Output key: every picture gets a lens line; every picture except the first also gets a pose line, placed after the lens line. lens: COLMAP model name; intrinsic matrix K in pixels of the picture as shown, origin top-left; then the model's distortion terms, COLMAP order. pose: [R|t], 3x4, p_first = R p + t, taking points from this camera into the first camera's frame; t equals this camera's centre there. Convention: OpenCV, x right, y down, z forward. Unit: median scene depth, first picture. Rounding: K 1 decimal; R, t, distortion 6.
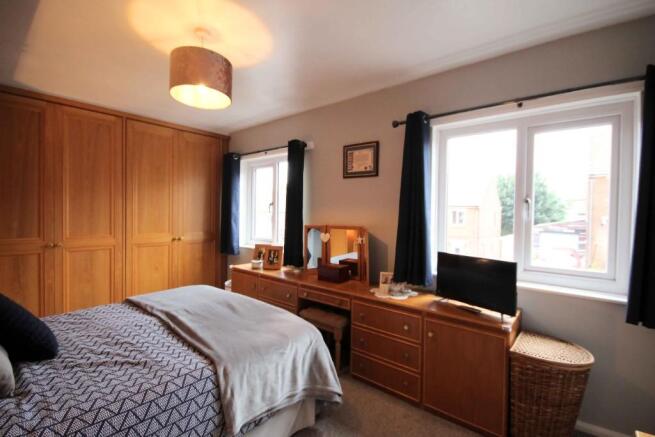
lens RADIAL K [[304.1, 0, 331.1], [0, 304.1, 216.8], [0, 0, 1]] dist [0.000282, -0.000661]
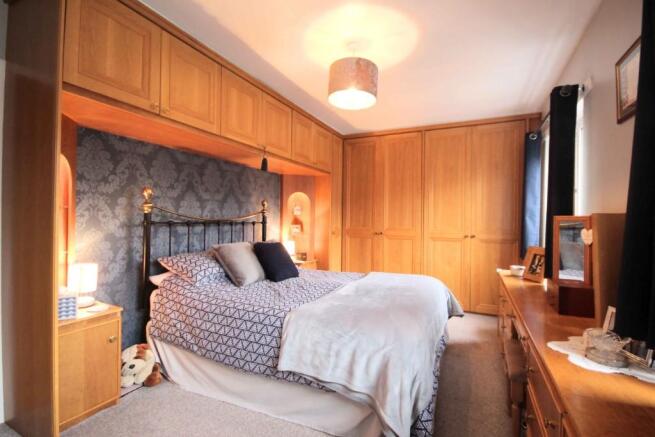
lens RADIAL K [[304.1, 0, 331.1], [0, 304.1, 216.8], [0, 0, 1]] dist [0.000282, -0.000661]
pose [[0.255840, -0.016773, -0.966574, 0.390581], [-0.018355, 0.999585, -0.022204, 0.047409], [0.966545, 0.023422, 0.255426, 0.361206]]
